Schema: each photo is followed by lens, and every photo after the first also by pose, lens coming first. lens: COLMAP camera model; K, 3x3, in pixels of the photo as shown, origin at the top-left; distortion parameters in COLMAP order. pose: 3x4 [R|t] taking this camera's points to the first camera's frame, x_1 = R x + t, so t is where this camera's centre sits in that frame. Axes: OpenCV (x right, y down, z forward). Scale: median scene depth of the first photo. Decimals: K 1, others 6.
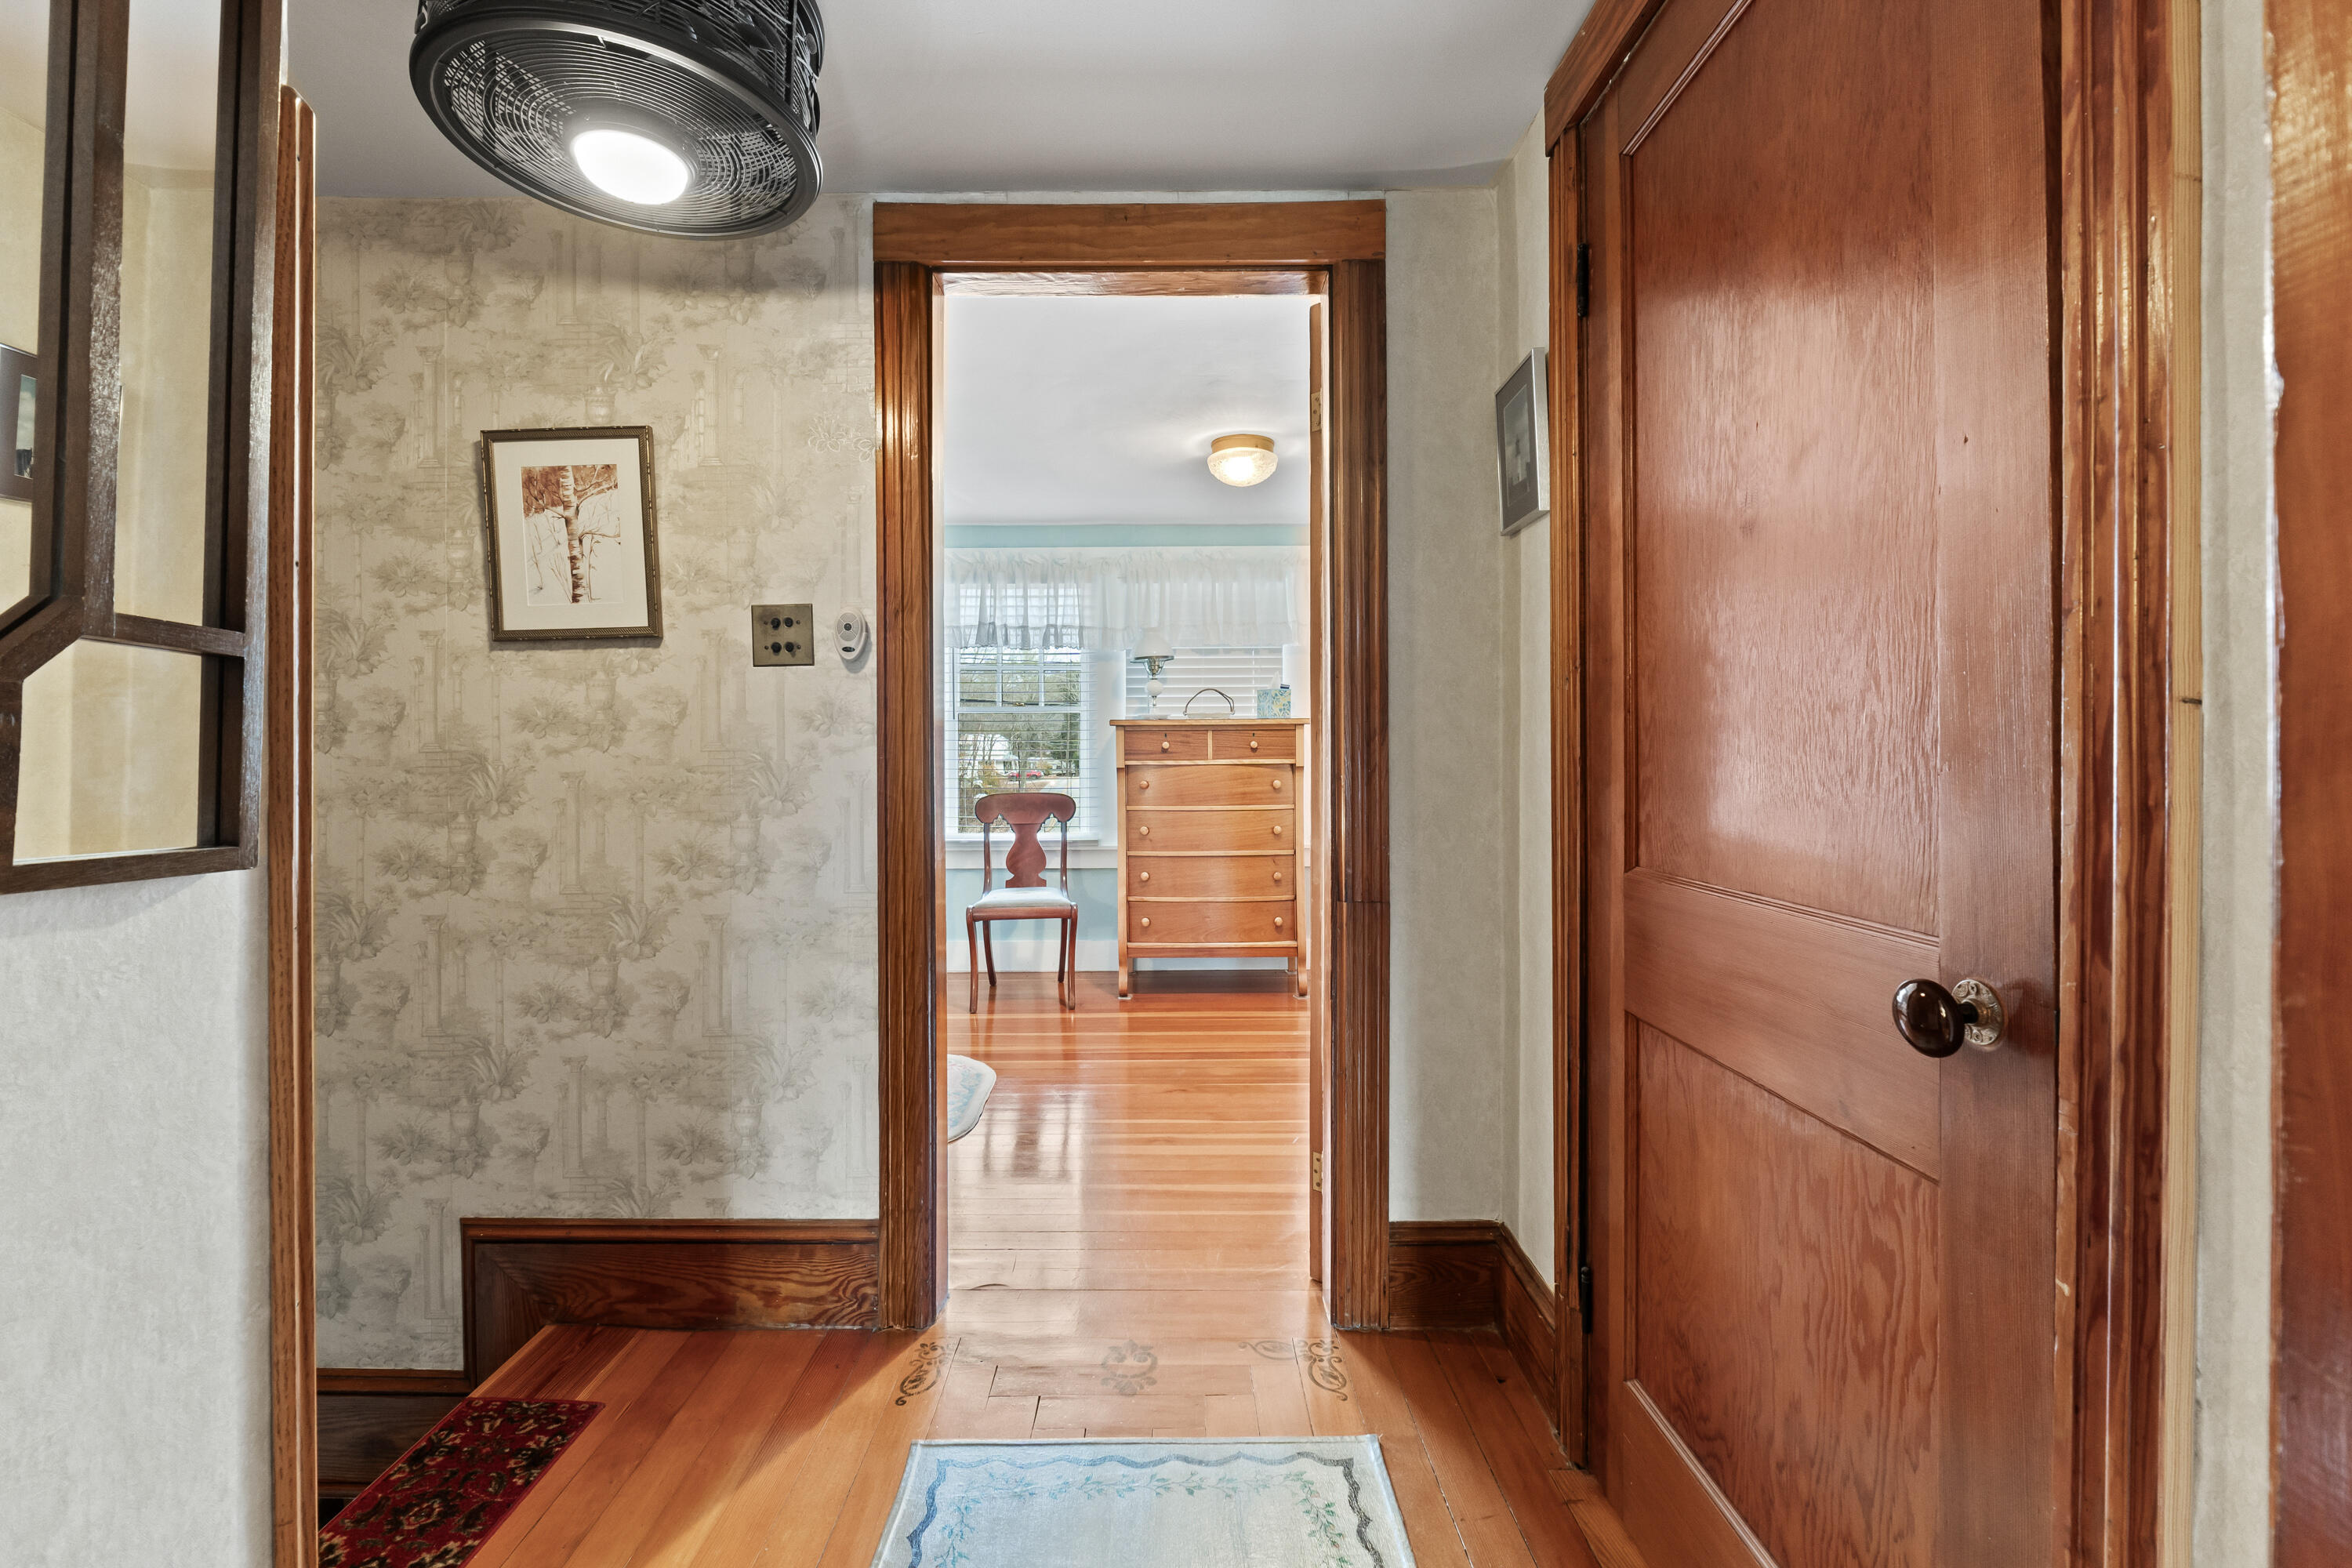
lens RADIAL K [[991.6, 0, 1175.2], [0, 991.6, 752.5], [0, 0, 1]] dist [-0.001541, -0.000239]
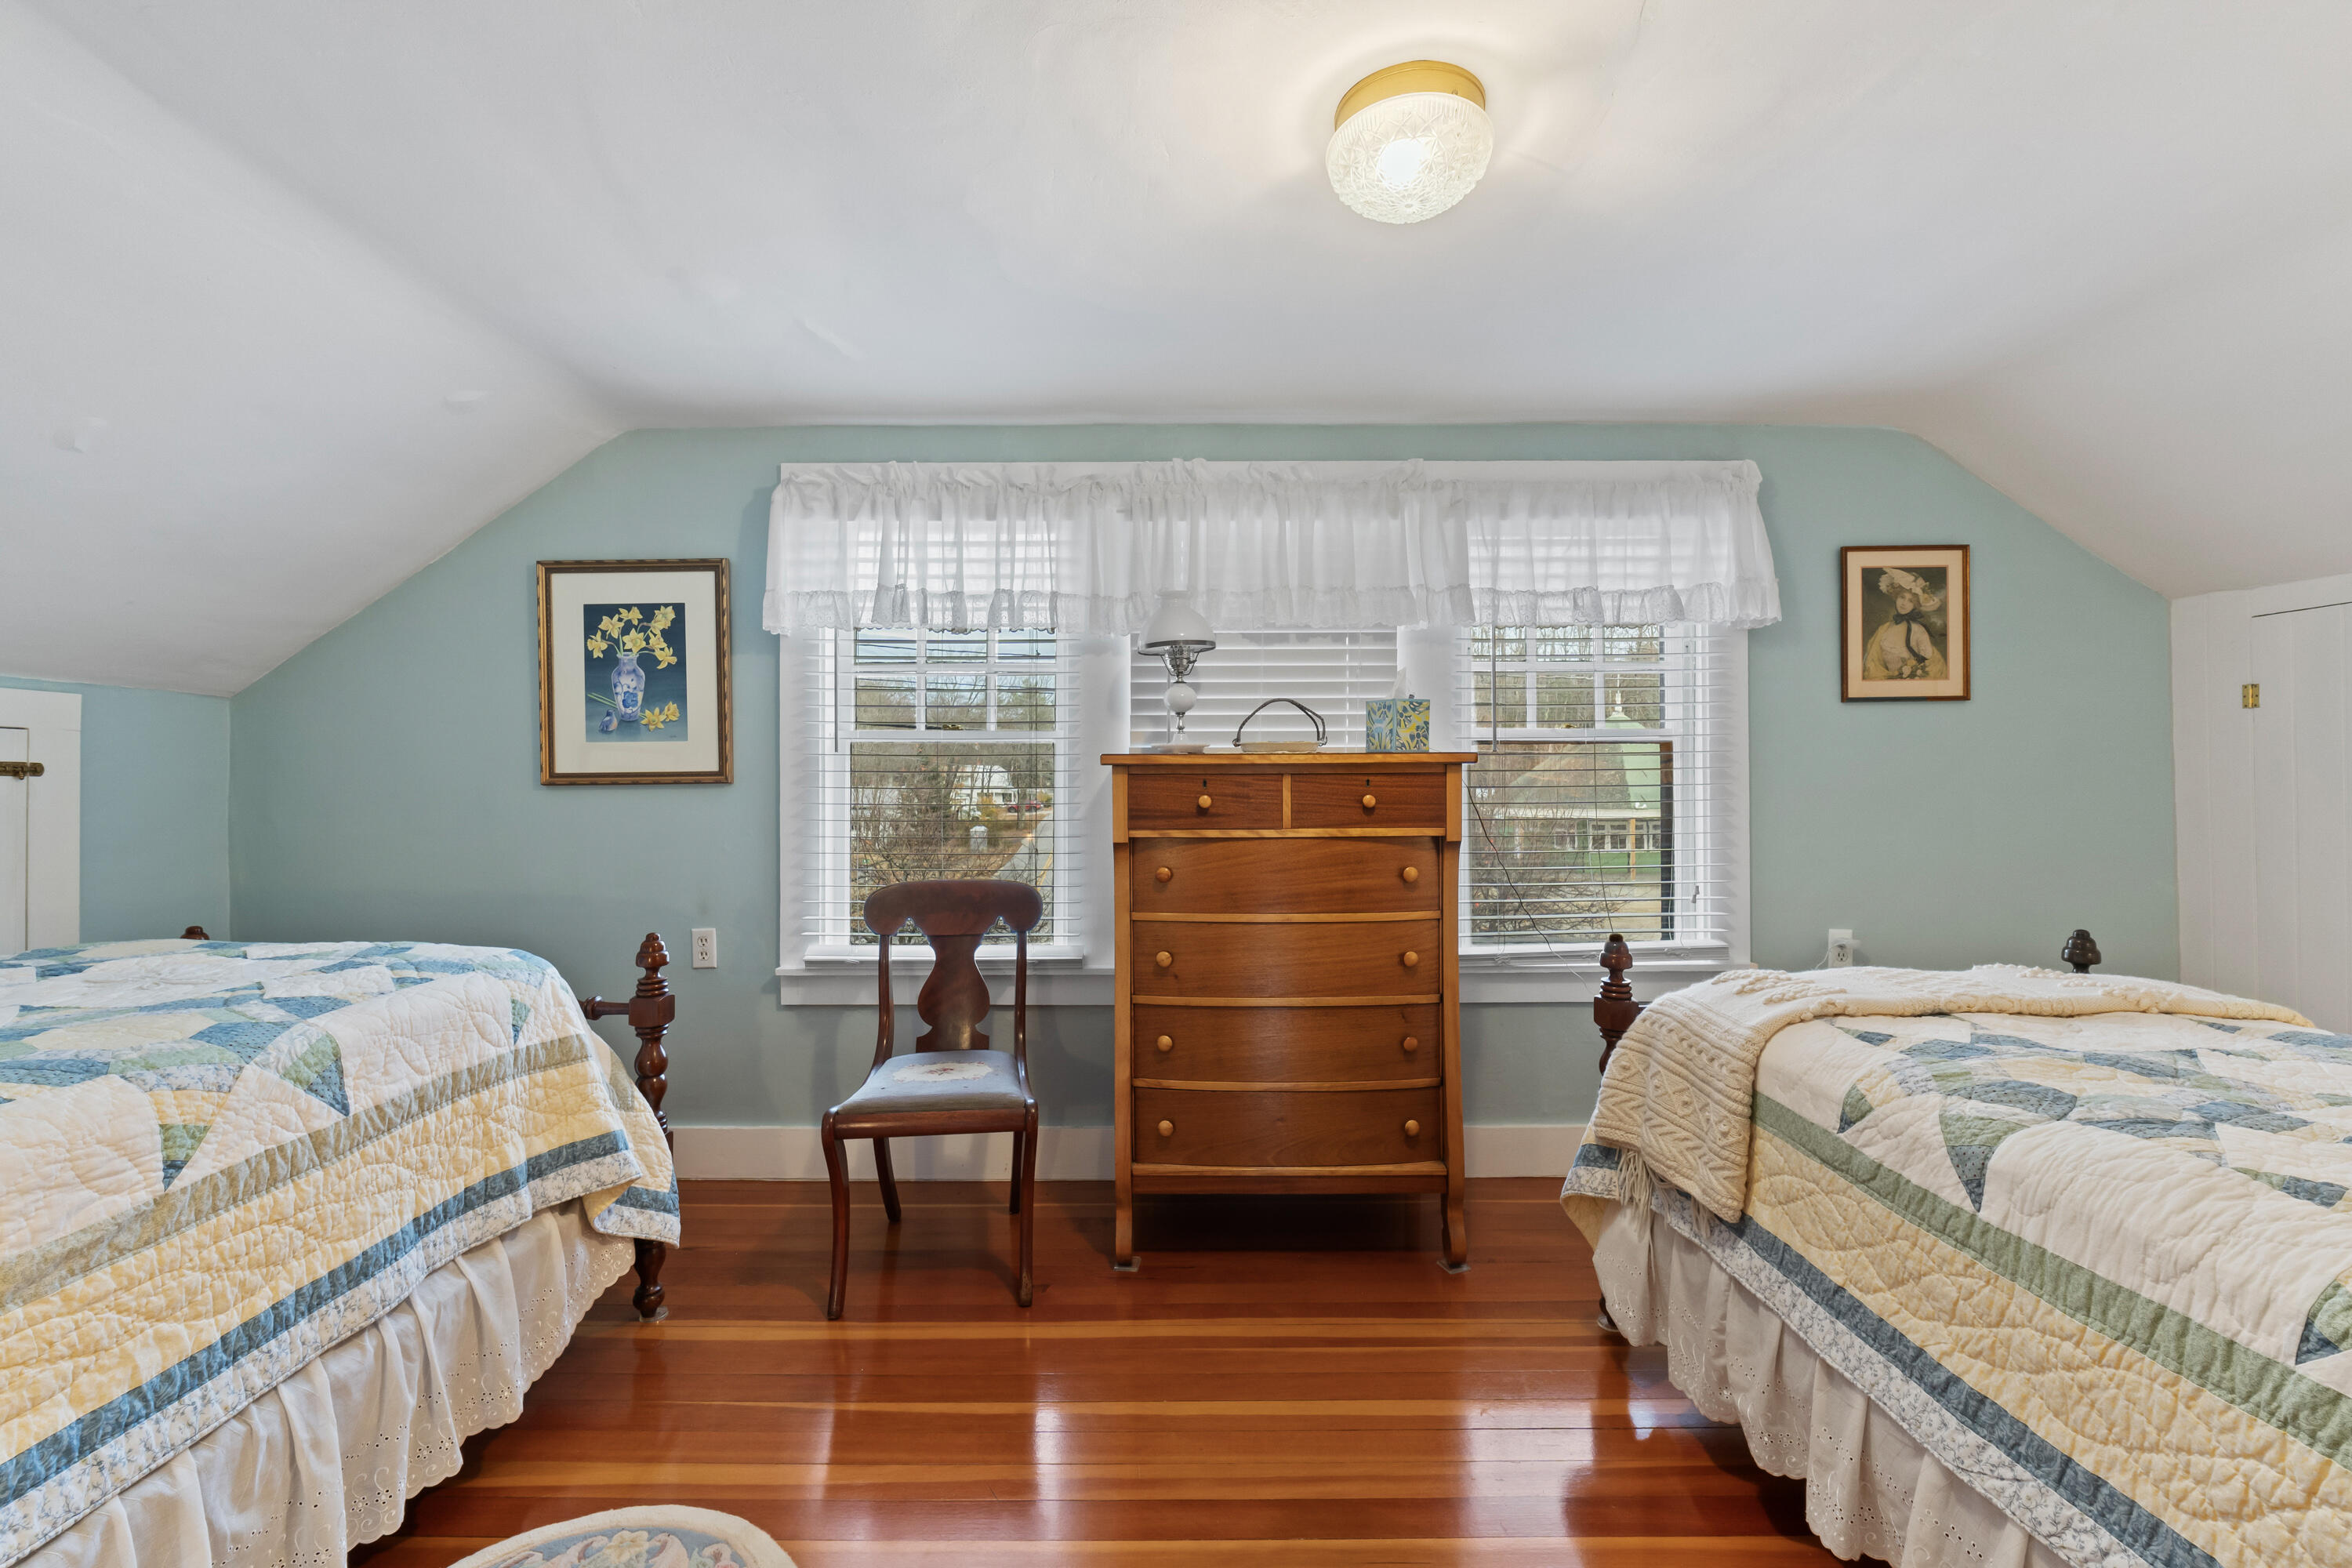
lens RADIAL K [[991.6, 0, 1175.2], [0, 991.6, 752.5], [0, 0, 1]] dist [-0.001541, -0.000239]
pose [[0.999996, 0.002217, 0.001783, -0.024830], [-0.002157, 0.999455, -0.032935, -0.015112], [-0.001855, 0.032931, 0.999456, 0.426013]]
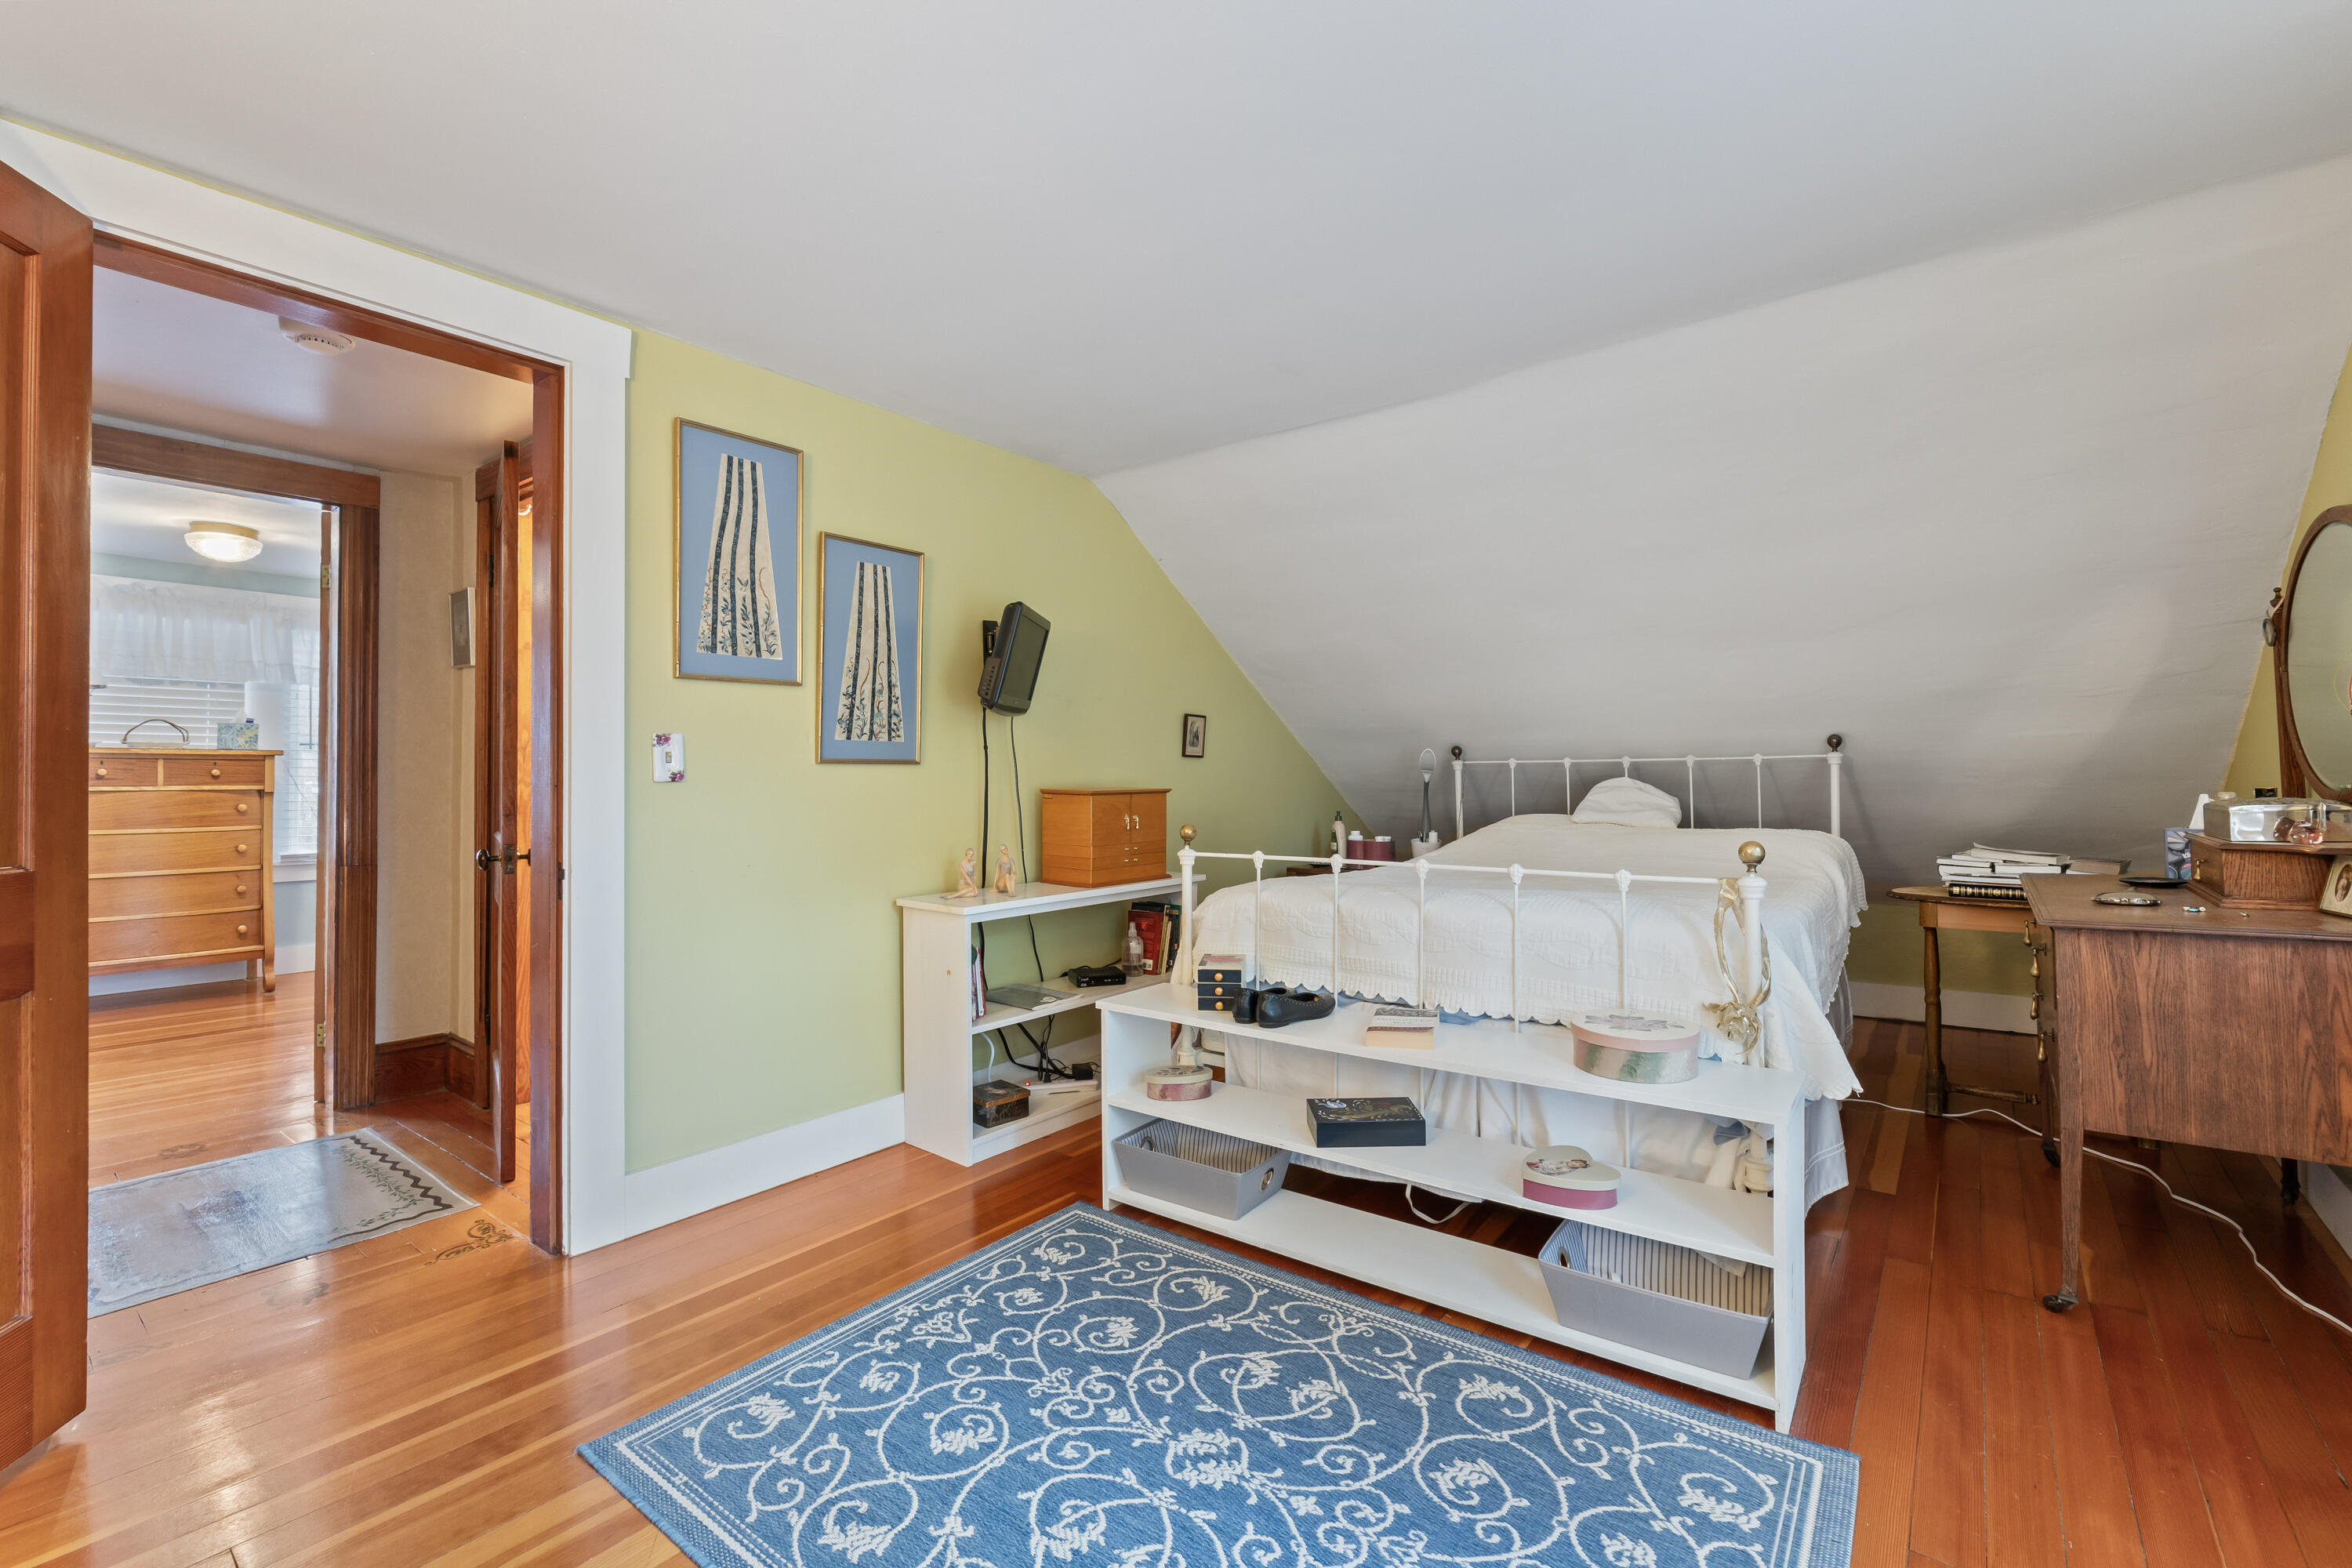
lens RADIAL K [[1006.7, 0, 1176.1], [0, 1006.7, 773.2], [0, 0, 1]] dist [-0.027358, 0.010751]
pose [[0.613778, 0.009968, 0.789416, -0.127173], [-0.005473, 0.999950, -0.008371, -0.003214], [-0.789460, 0.000818, 0.613802, -0.499398]]
